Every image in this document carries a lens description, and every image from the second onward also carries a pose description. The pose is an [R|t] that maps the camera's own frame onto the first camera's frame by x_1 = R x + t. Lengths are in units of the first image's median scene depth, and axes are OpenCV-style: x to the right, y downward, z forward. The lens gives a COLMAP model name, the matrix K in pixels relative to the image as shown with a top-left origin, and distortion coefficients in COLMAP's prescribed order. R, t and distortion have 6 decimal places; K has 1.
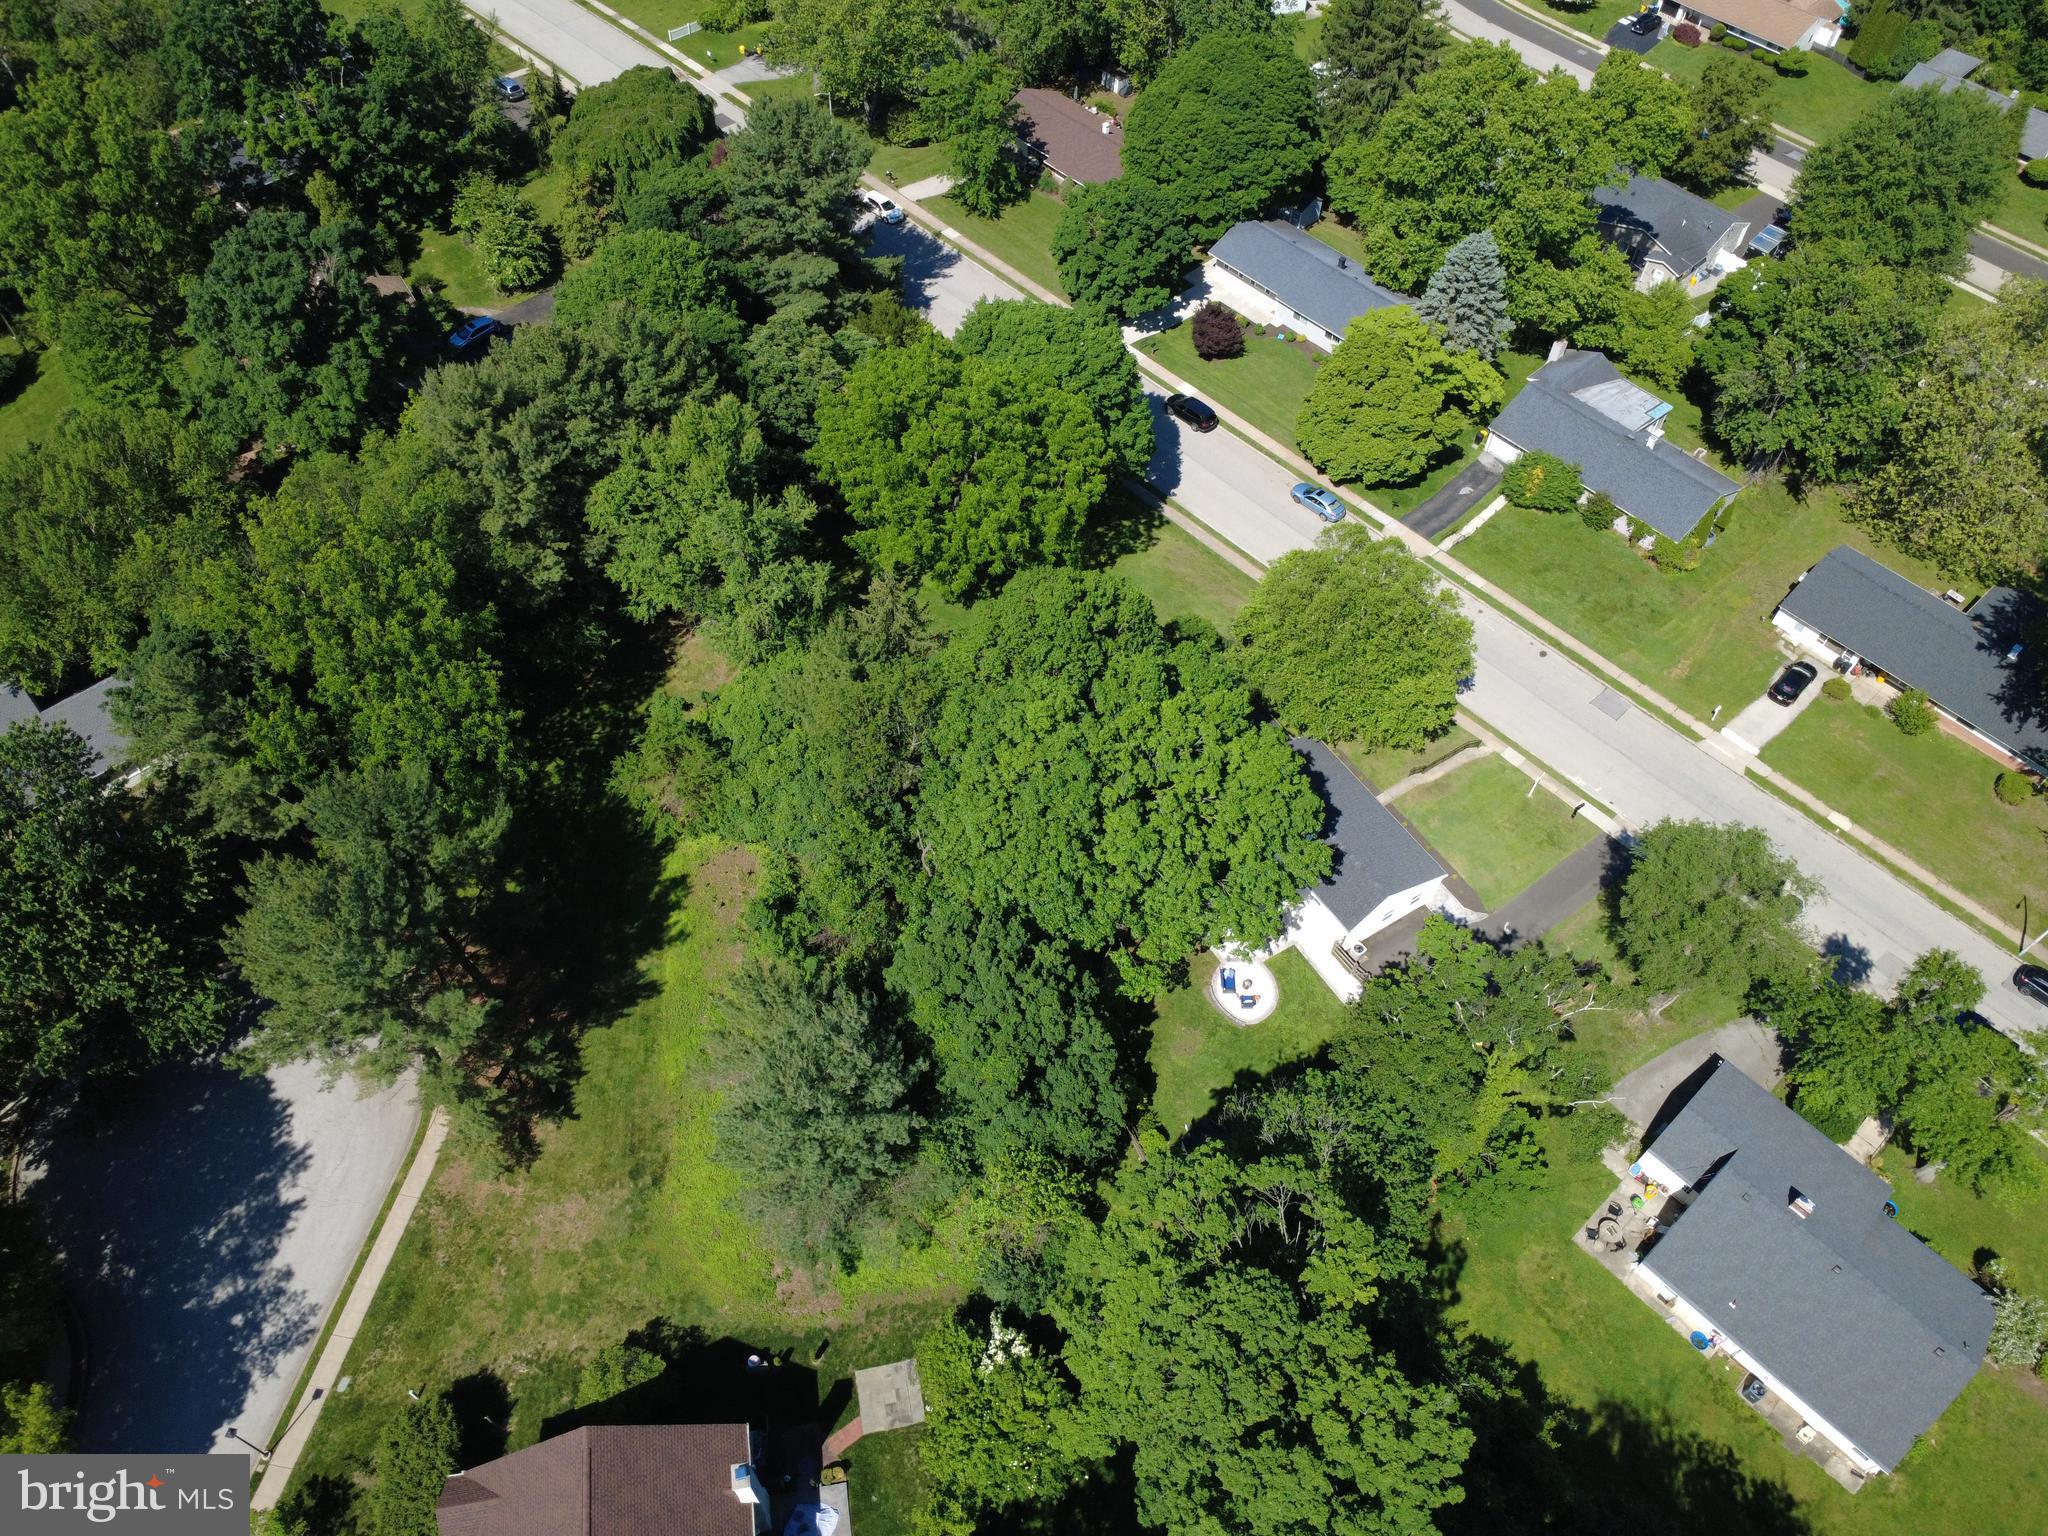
lens RADIAL K [[1500.0, 0, 1024.0], [0, 1500.0, 768.0], [0, 0, 1]] dist [-0.003943, -0.000212]
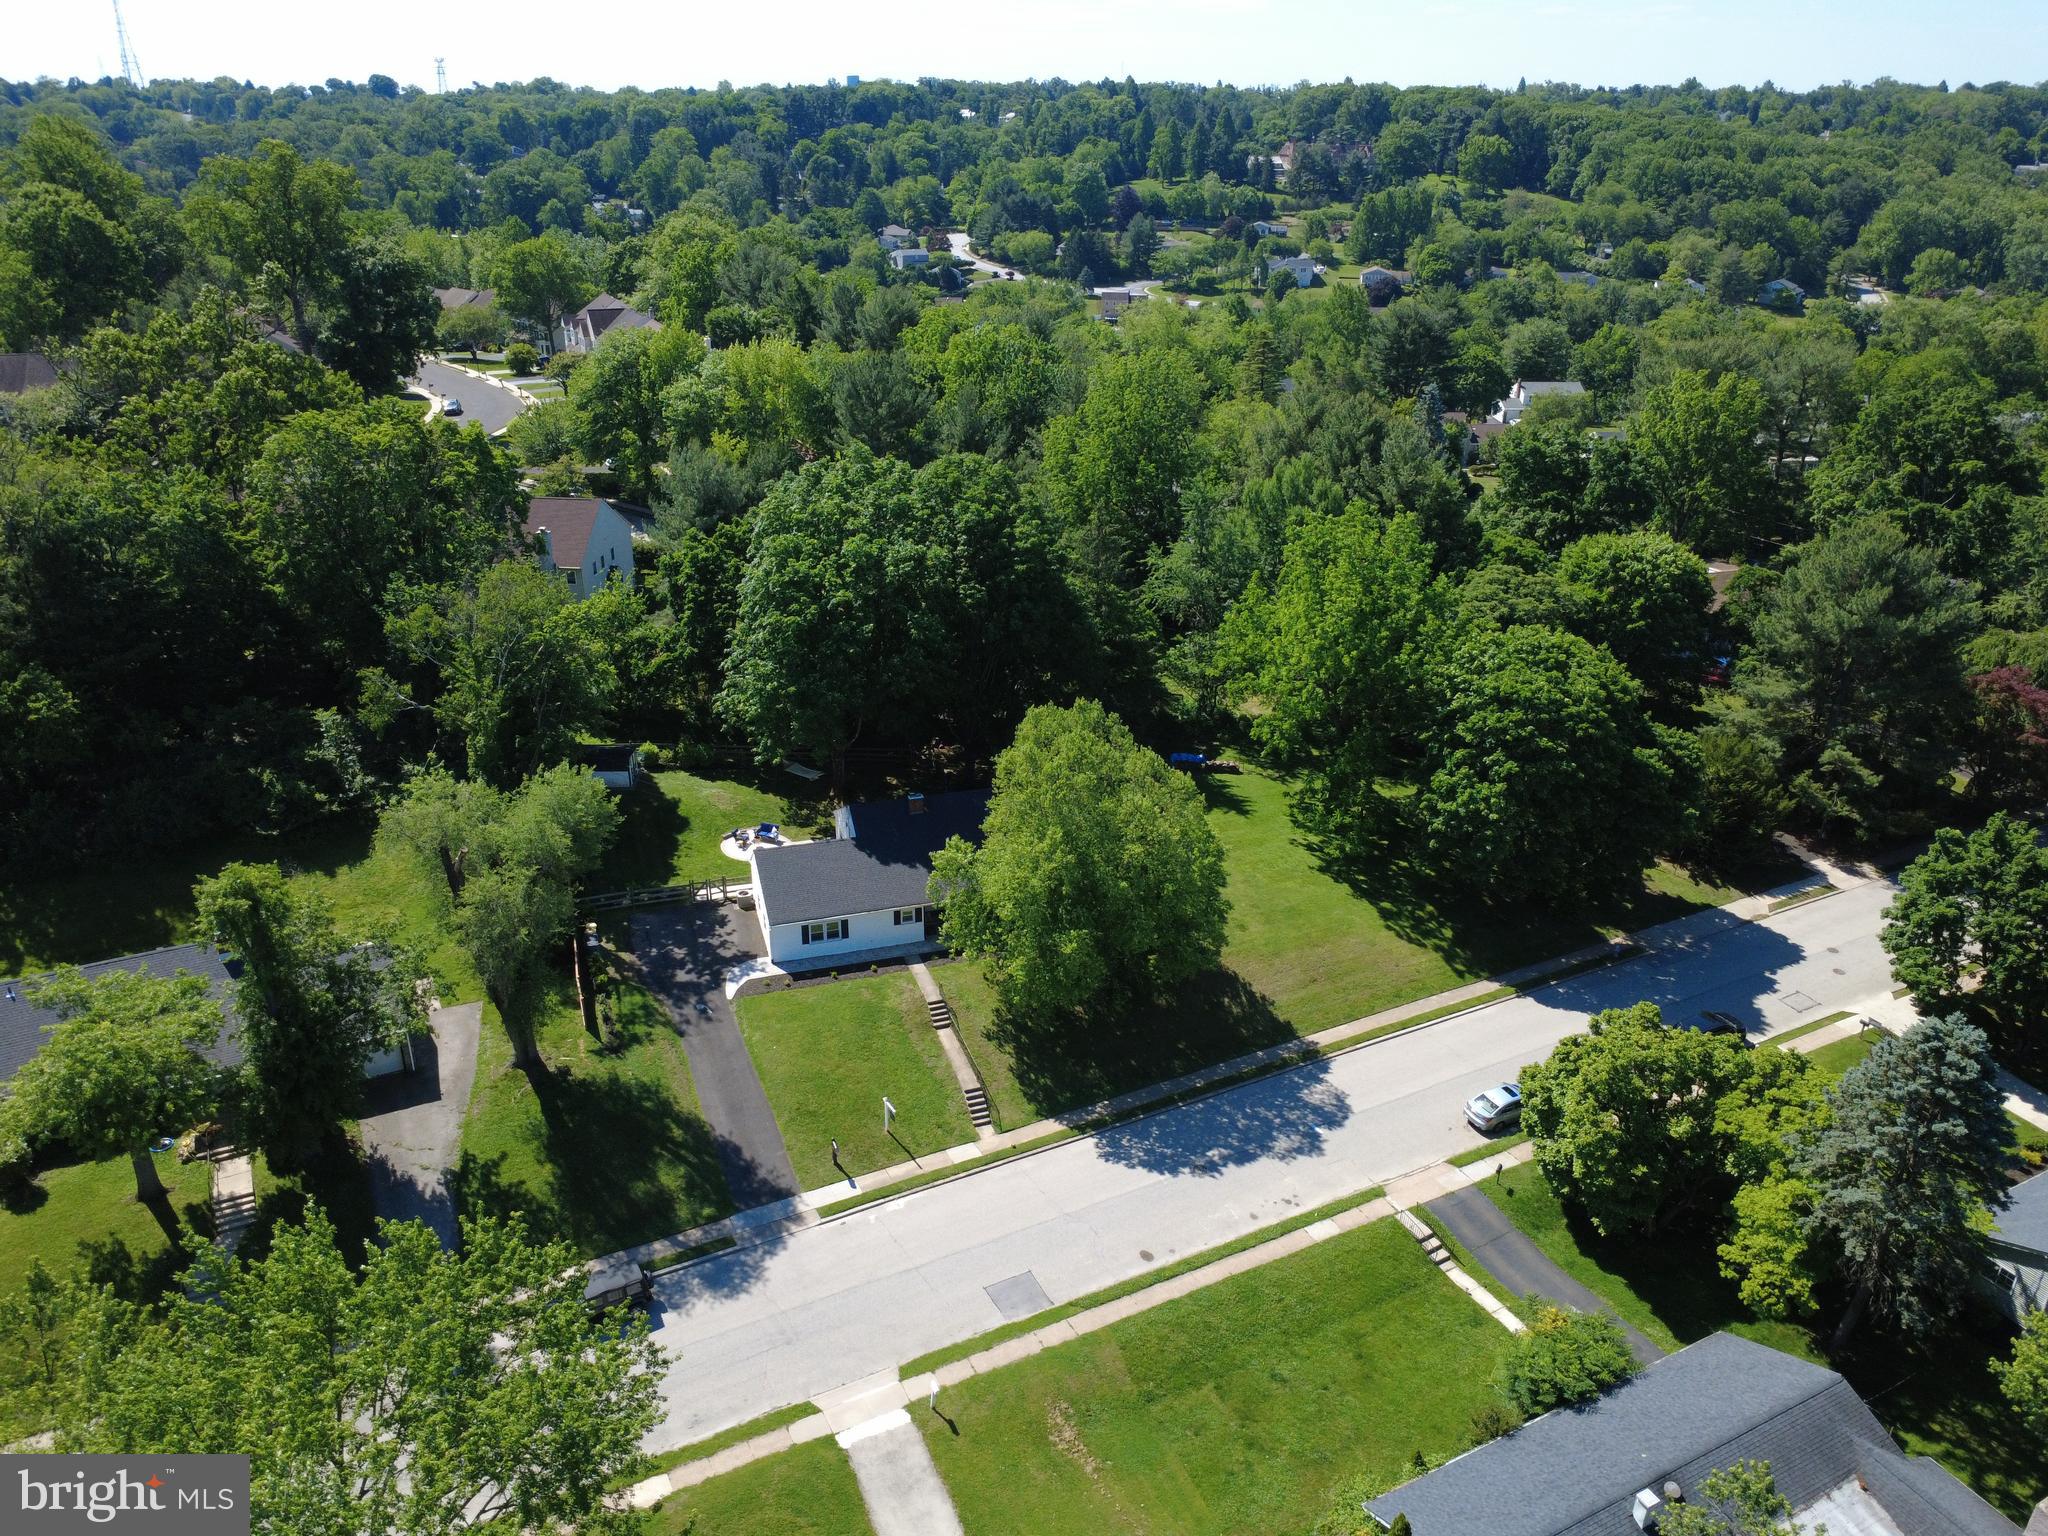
lens RADIAL K [[1483.3, 0, 1024.0], [0, 1483.3, 768.0], [0, 0, 1]] dist [-0.003967, 0.002717]
pose [[-0.265978, 0.388659, -0.882156, 0.876796], [-0.772685, 0.461208, 0.436170, -0.418976], [0.576379, 0.797641, 0.177640, 0.778708]]
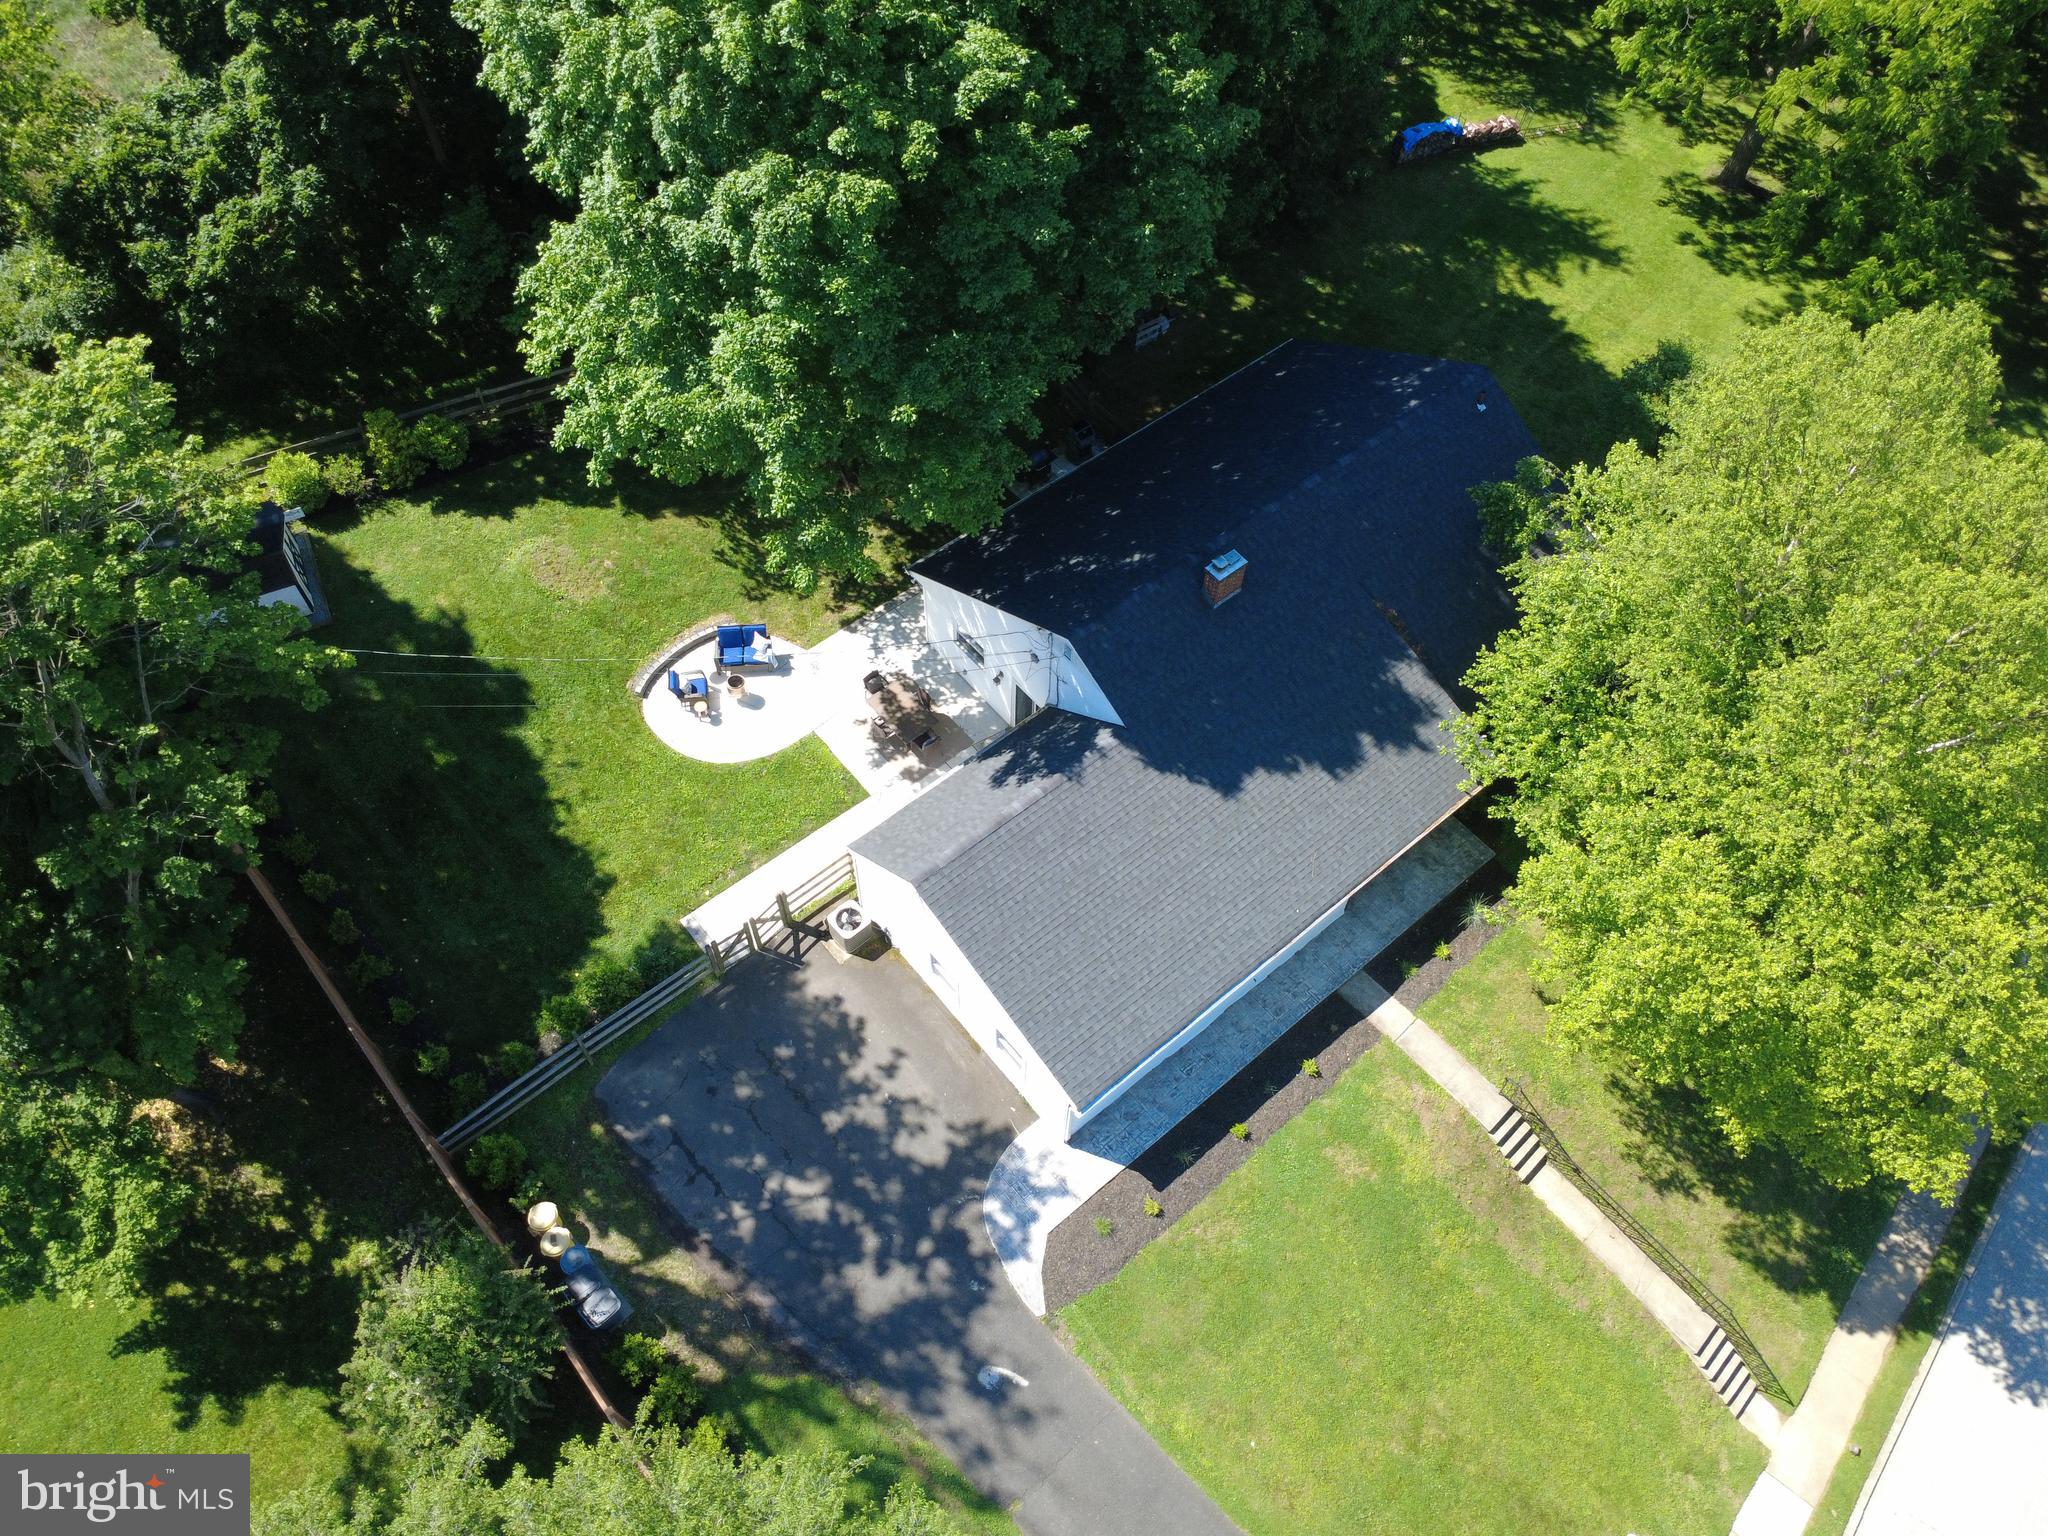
lens RADIAL K [[1500.0, 0, 1024.0], [0, 1500.0, 768.0], [0, 0, 1]] dist [-0.003943, -0.000212]
pose [[0.129830, 0.822241, -0.554134, 0.359592], [-0.796089, 0.419599, 0.436095, -0.082572], [0.591089, 0.384522, 0.709054, 0.668341]]
